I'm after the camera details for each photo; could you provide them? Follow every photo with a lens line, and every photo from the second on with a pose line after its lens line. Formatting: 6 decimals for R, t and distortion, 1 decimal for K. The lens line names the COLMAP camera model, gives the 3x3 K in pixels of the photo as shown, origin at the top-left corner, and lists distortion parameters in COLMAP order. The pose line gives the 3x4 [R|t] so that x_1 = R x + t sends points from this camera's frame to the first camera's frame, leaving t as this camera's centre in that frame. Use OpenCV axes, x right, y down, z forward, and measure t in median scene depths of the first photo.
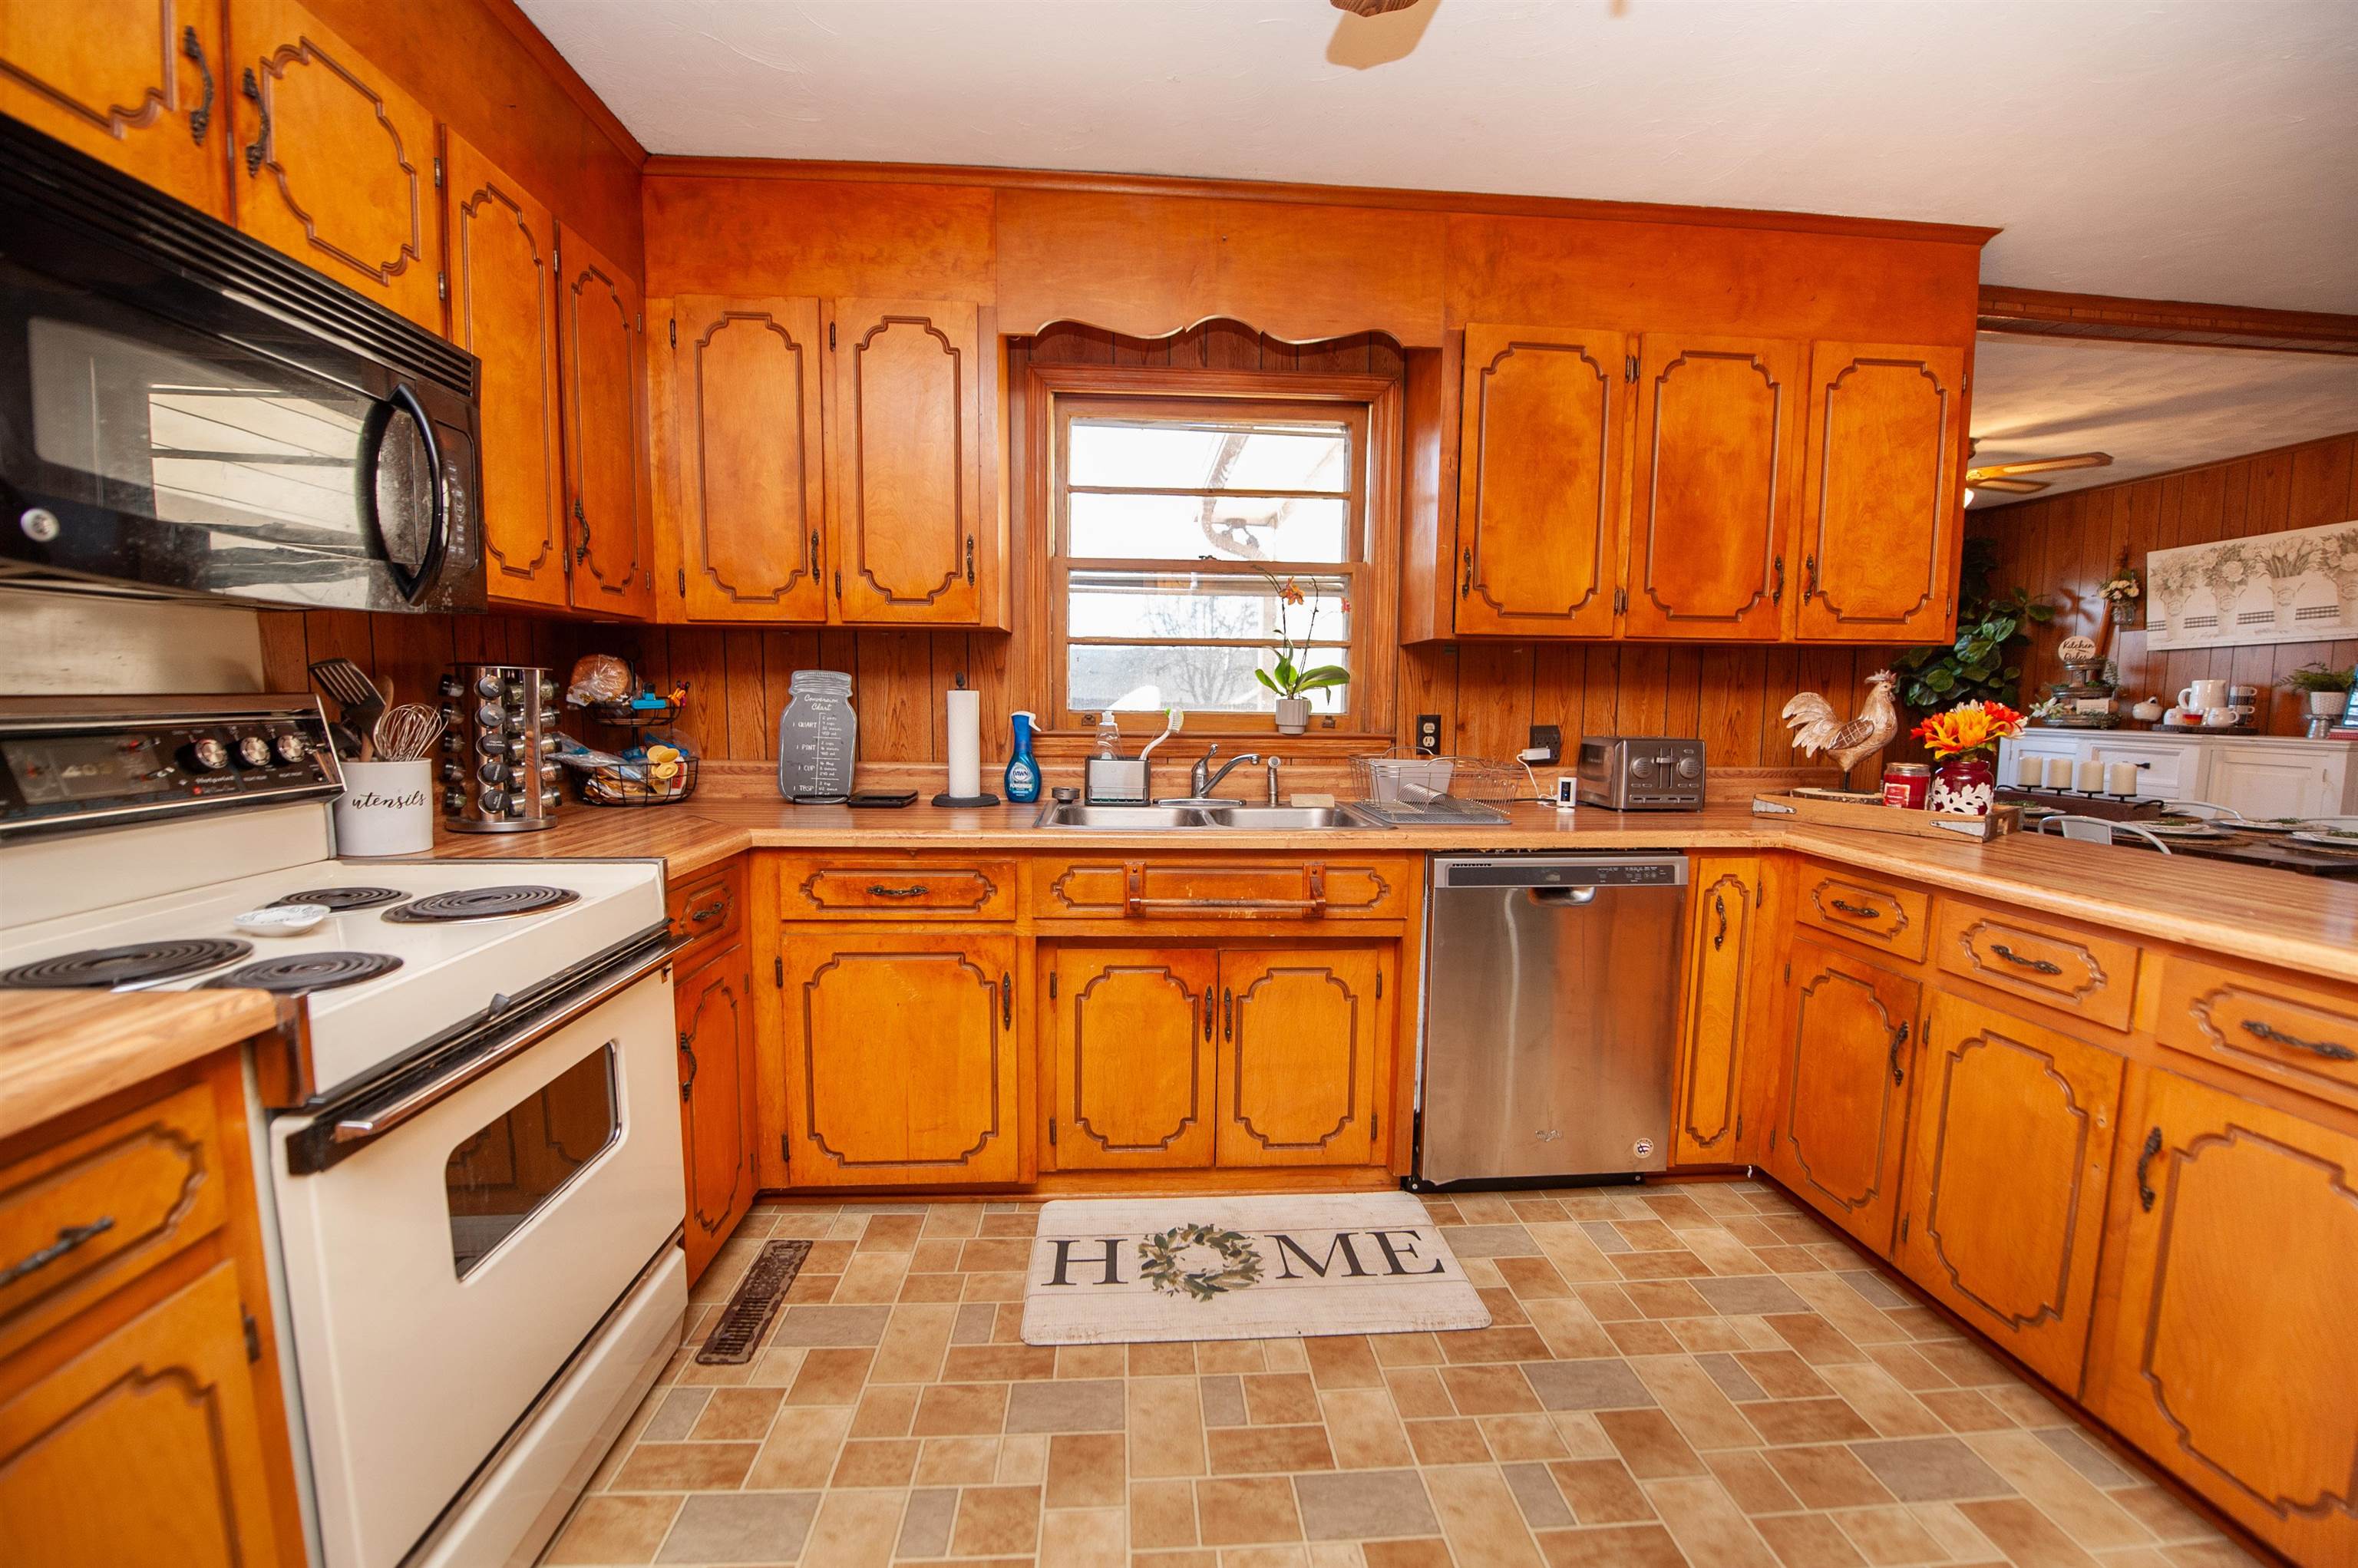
lens RADIAL K [[959.0, 0, 1182.5], [0, 959.0, 787.1], [0, 0, 1]] dist [-0.011159, -0.005898]
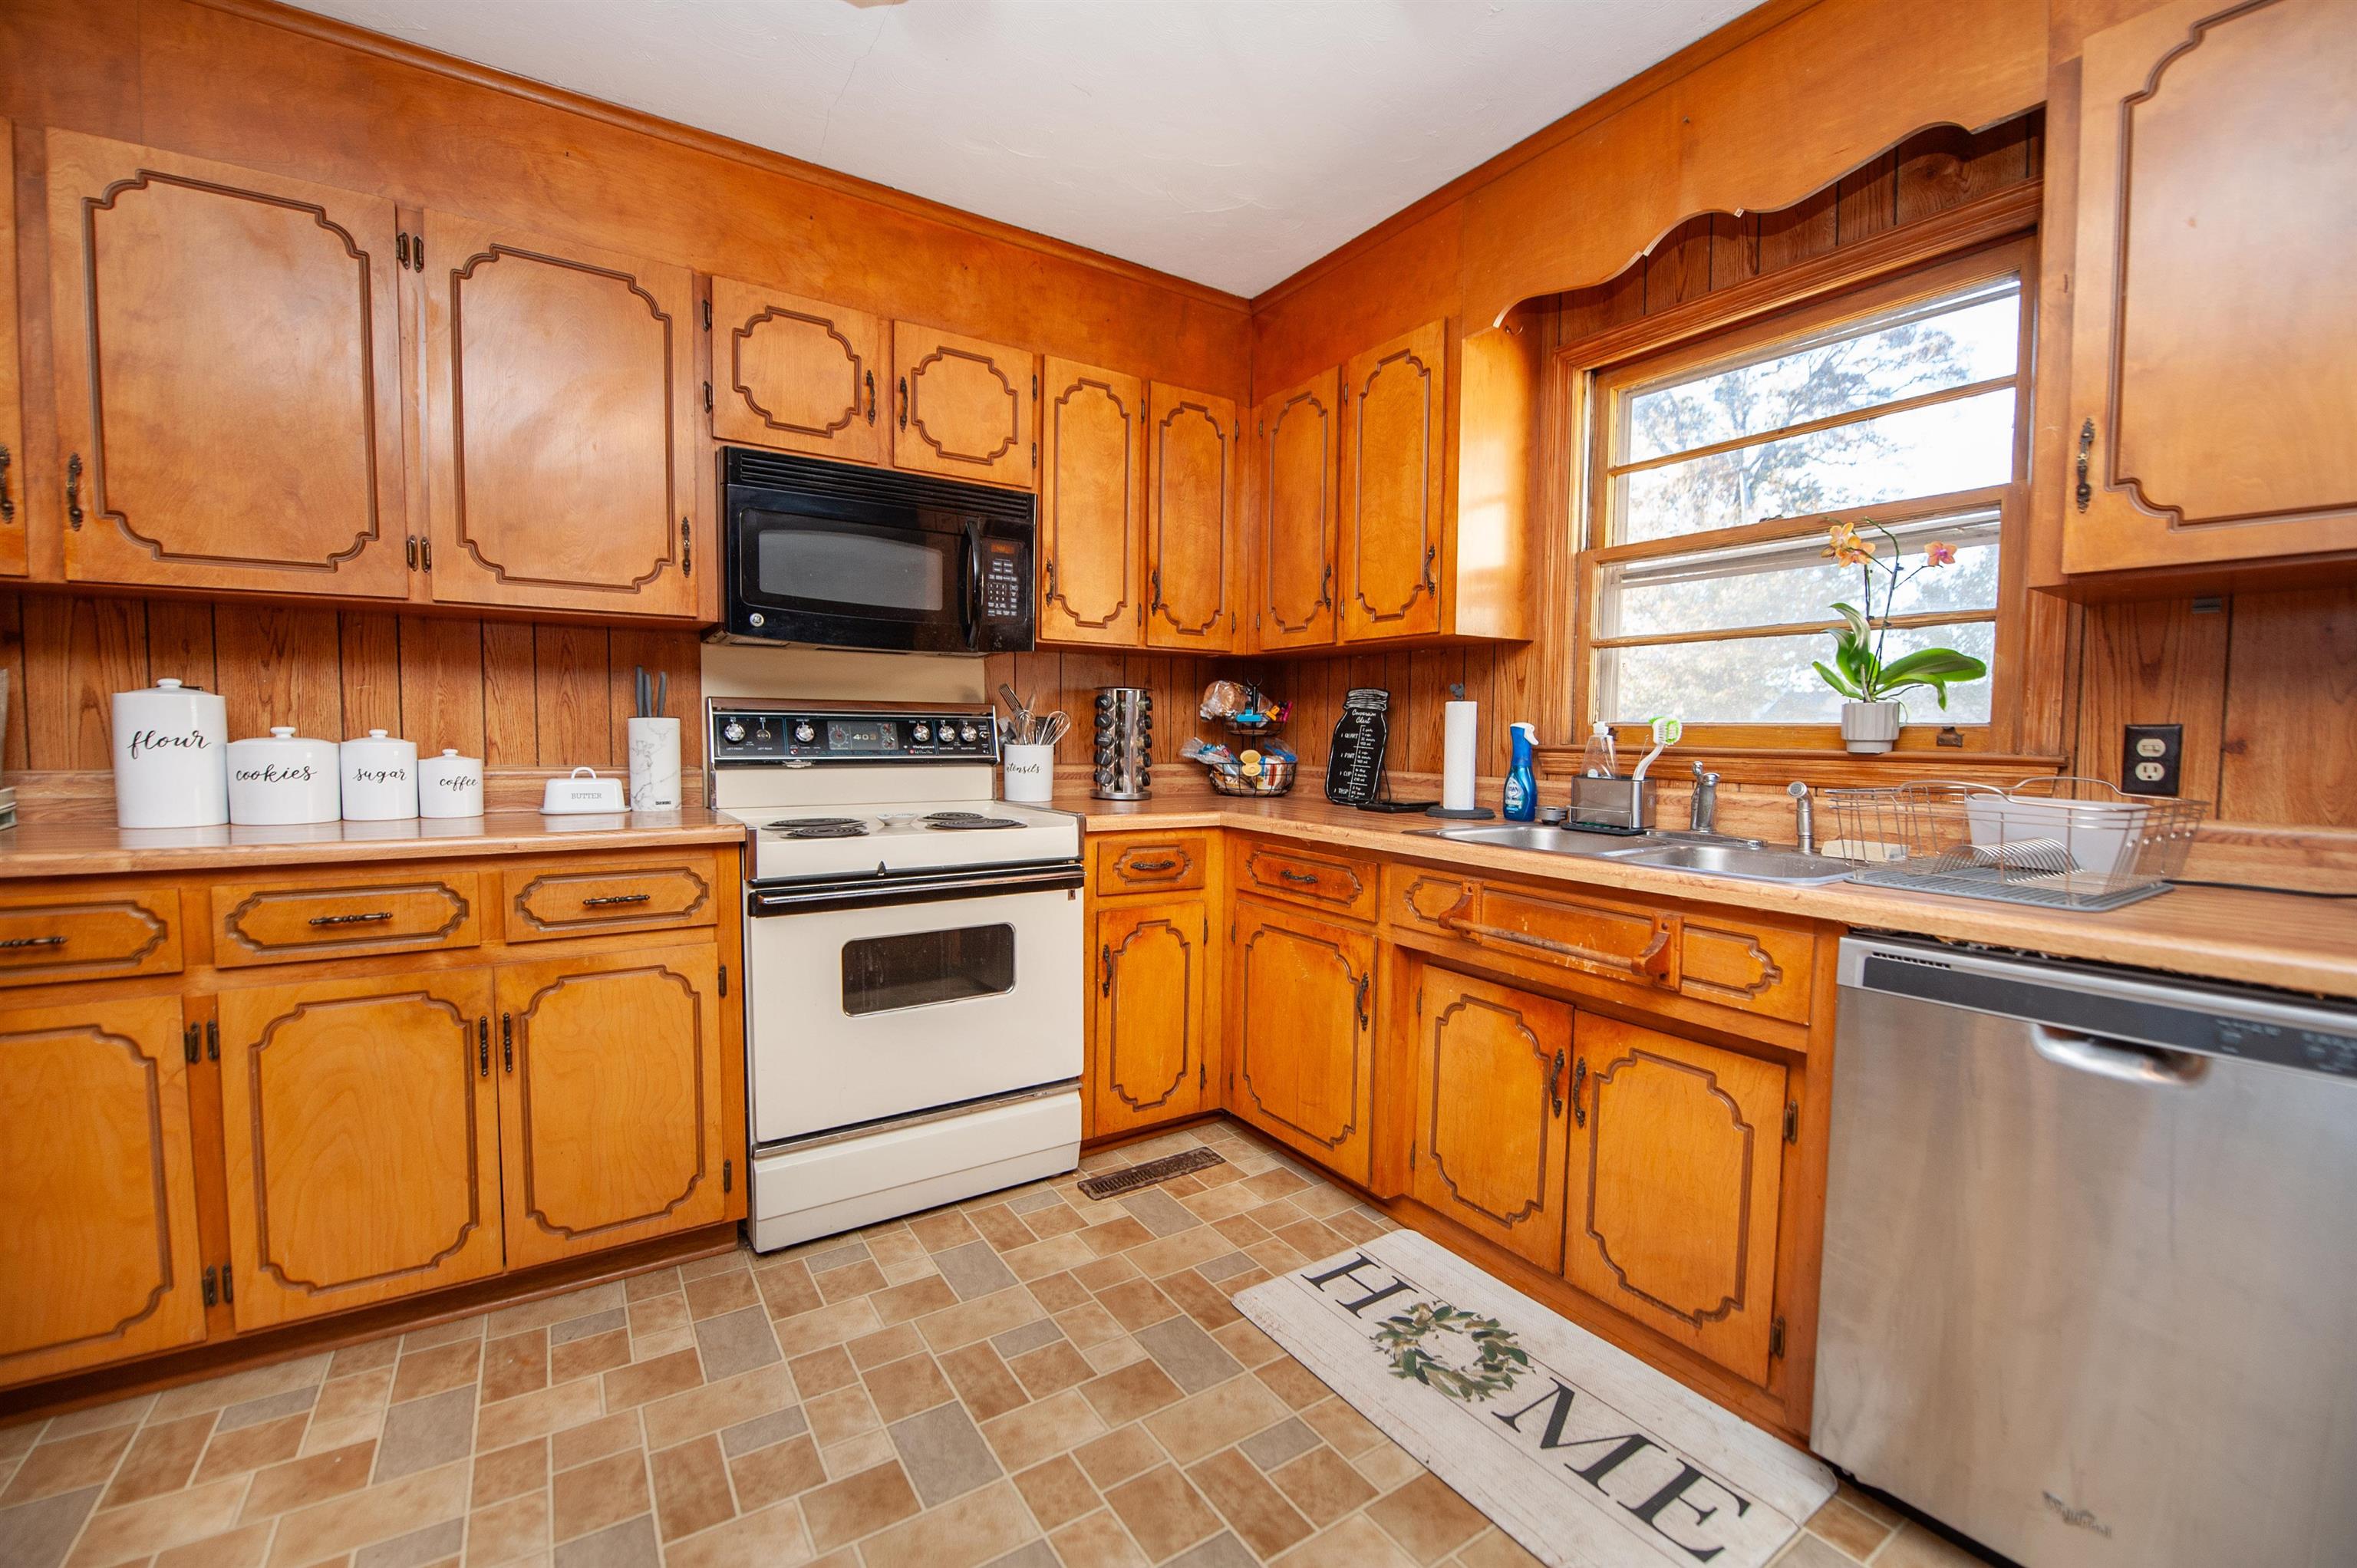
lens RADIAL K [[958.5, 0, 1182.0], [0, 958.5, 787.1], [0, 0, 1]] dist [-0.011159, -0.005898]
pose [[0.499928, 0.045710, -0.864860, 0.575895], [-0.090503, 0.995896, 0.000321, 0.015449], [0.861325, 0.078112, 0.502013, 0.307585]]
